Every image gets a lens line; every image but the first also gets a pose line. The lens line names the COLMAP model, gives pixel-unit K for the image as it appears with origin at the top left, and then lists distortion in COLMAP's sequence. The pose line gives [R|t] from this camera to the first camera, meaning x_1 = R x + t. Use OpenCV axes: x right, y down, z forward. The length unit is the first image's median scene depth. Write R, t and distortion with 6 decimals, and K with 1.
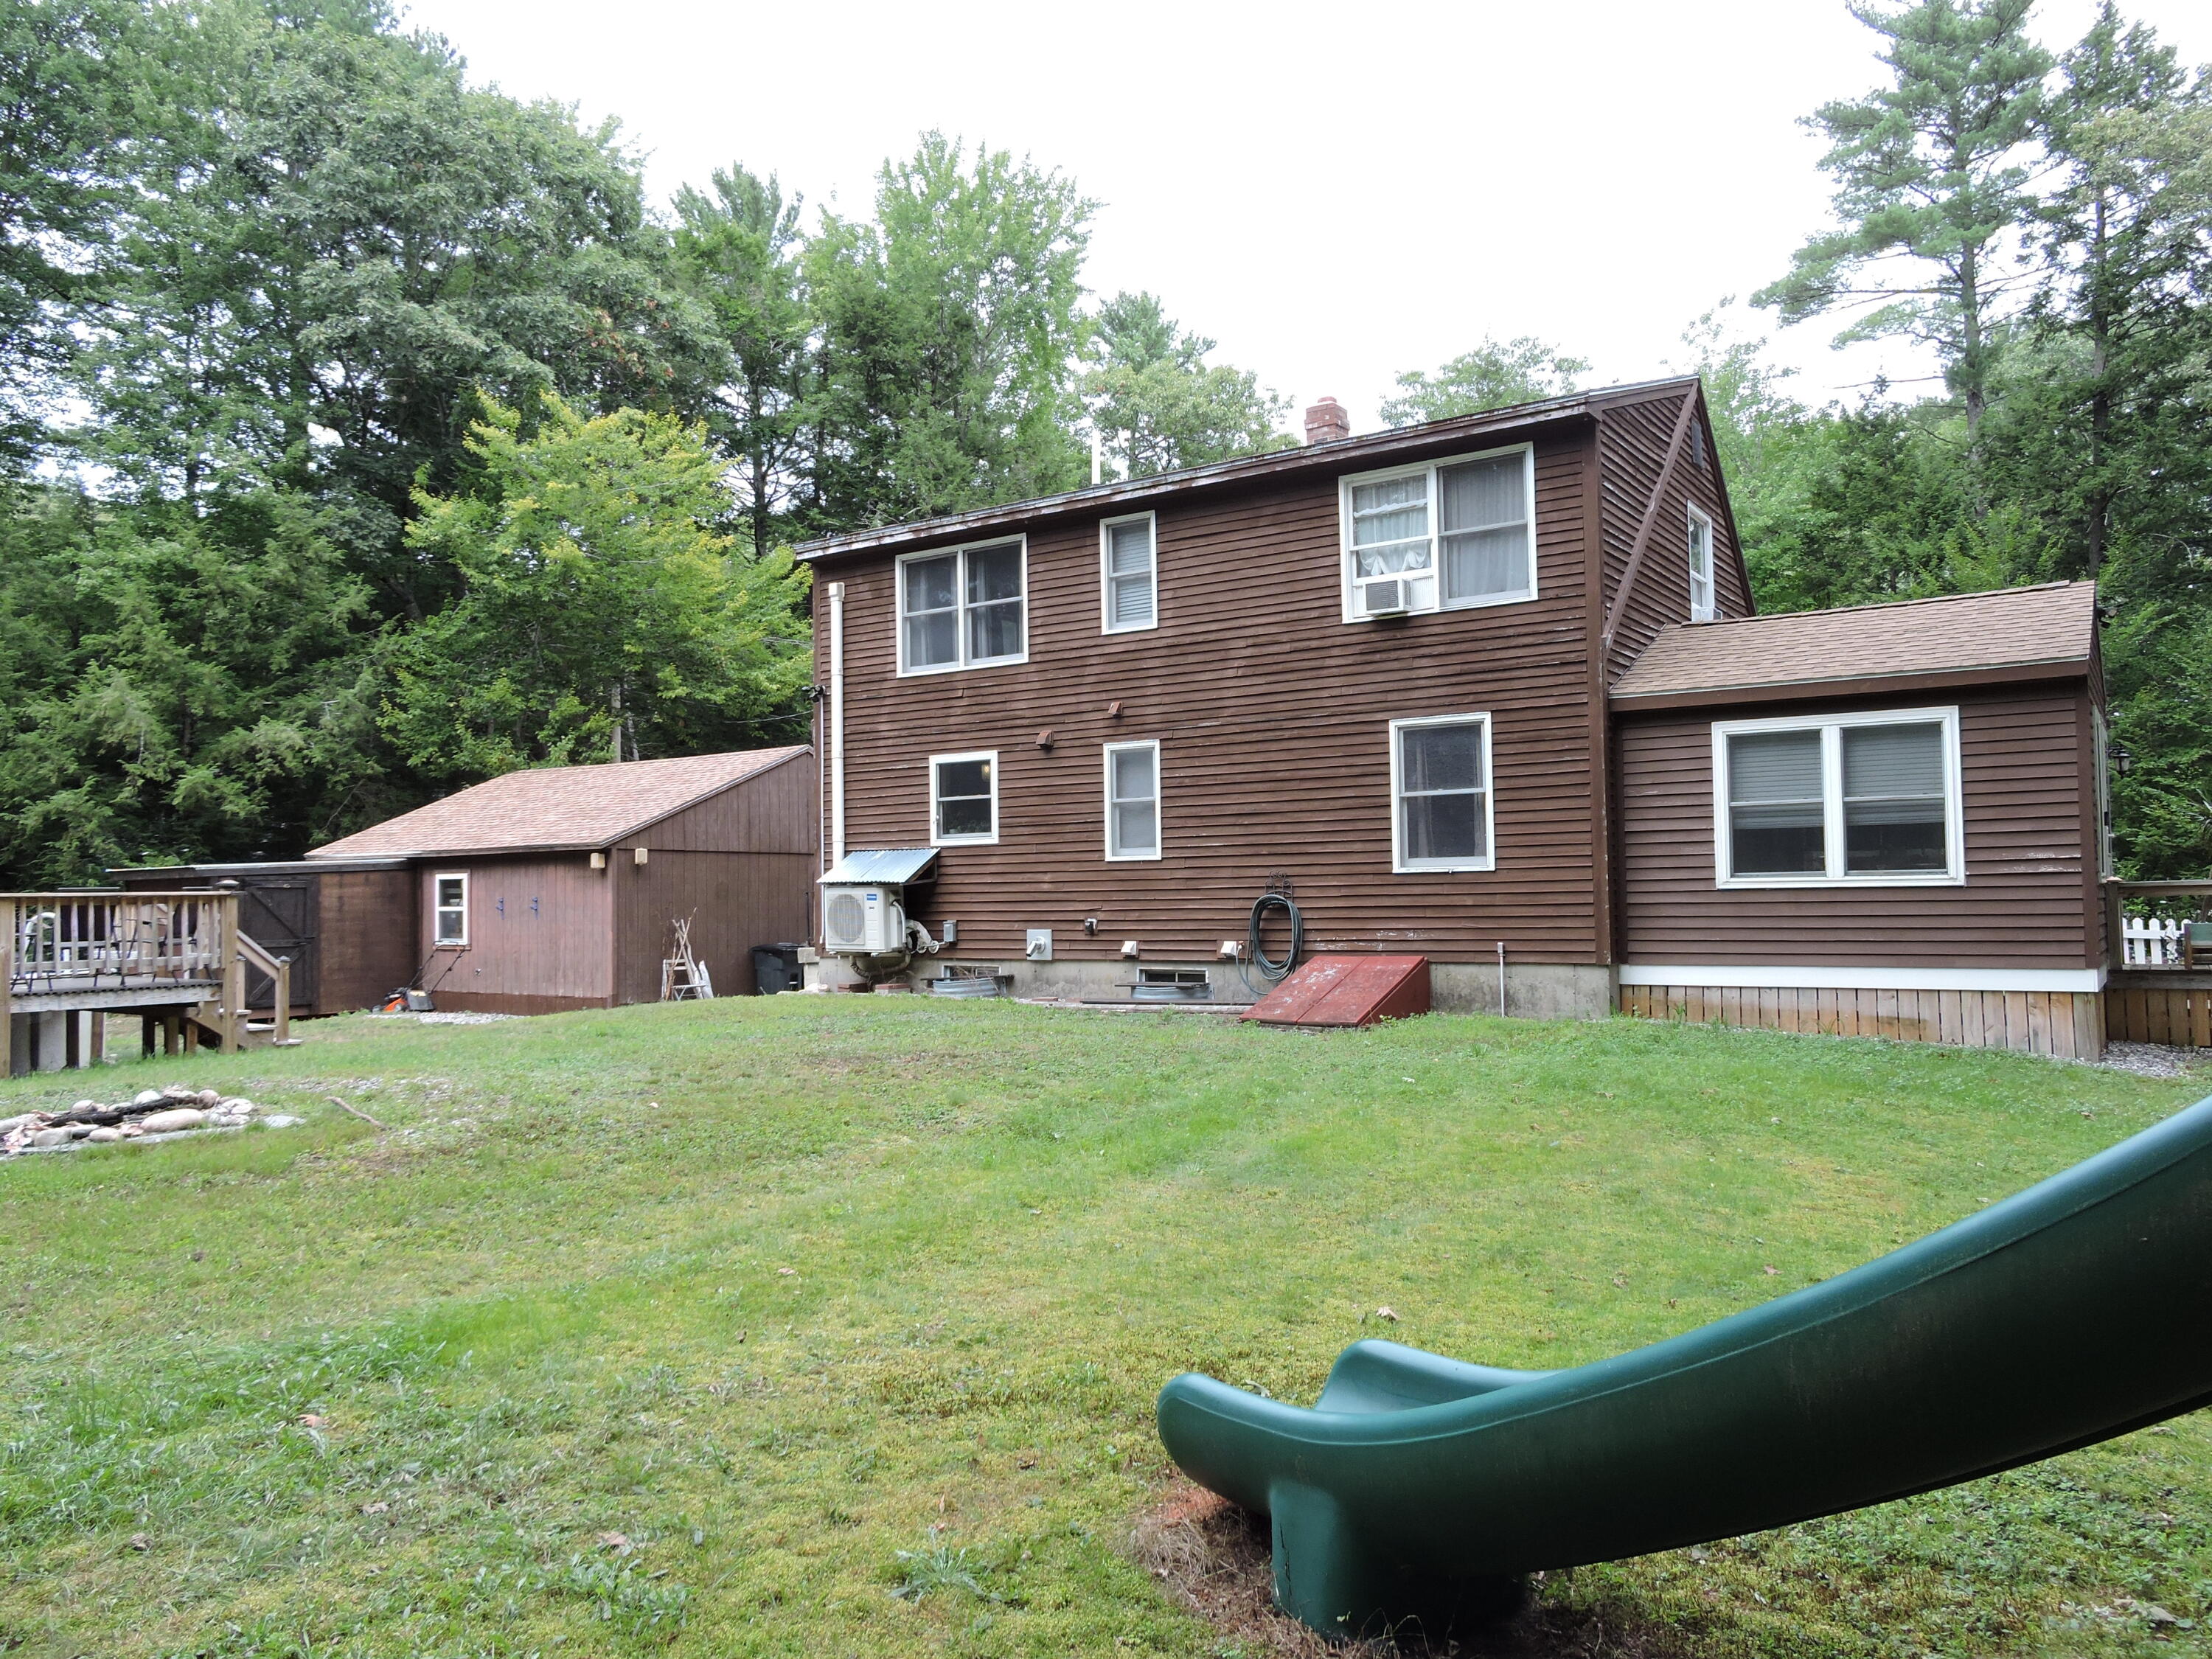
lens RADIAL K [[1575.3, 0, 1106.0], [0, 1575.3, 829.5], [0, 0, 1]] dist [0.002405, -0.001071]
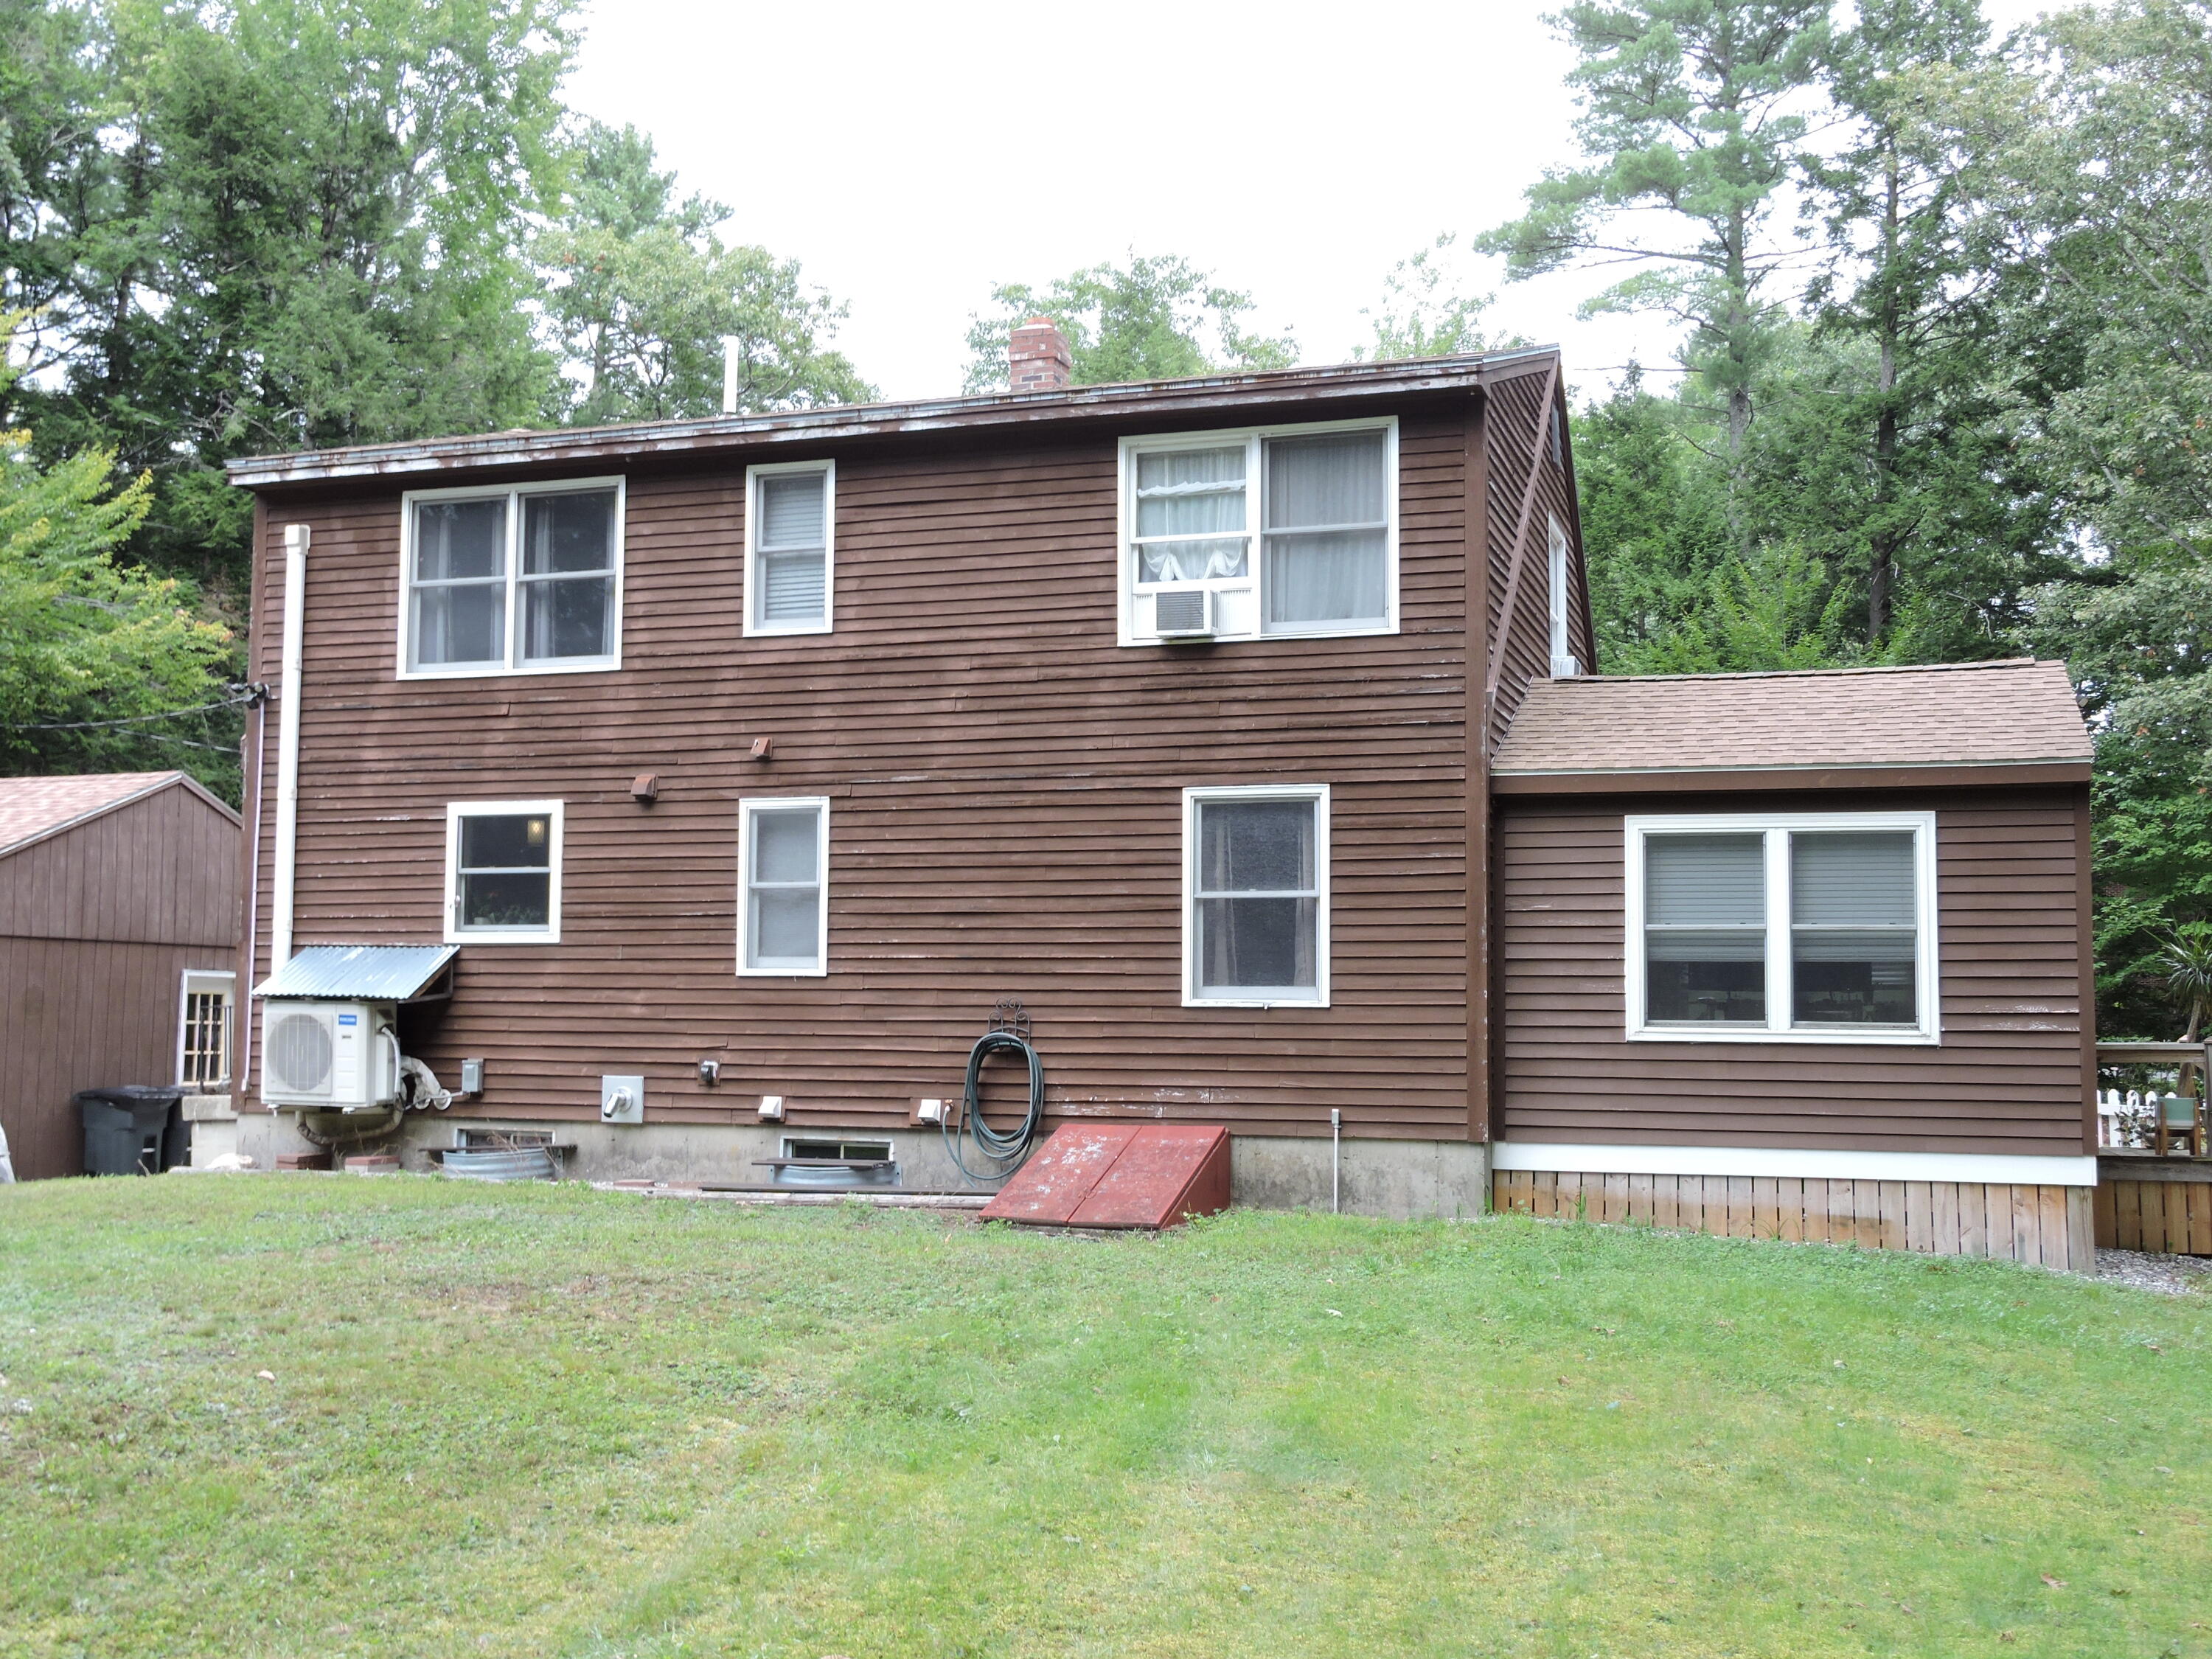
lens RADIAL K [[2295.0, 0, 1106.0], [0, 2295.0, 829.5], [0, 0, 1]] dist [-0.037665, 0.113616]
pose [[0.961839, 0.046580, 0.269620, -0.111772], [-0.035659, 0.998338, -0.045263, -0.003091], [-0.271281, 0.033922, 0.961902, 0.023733]]
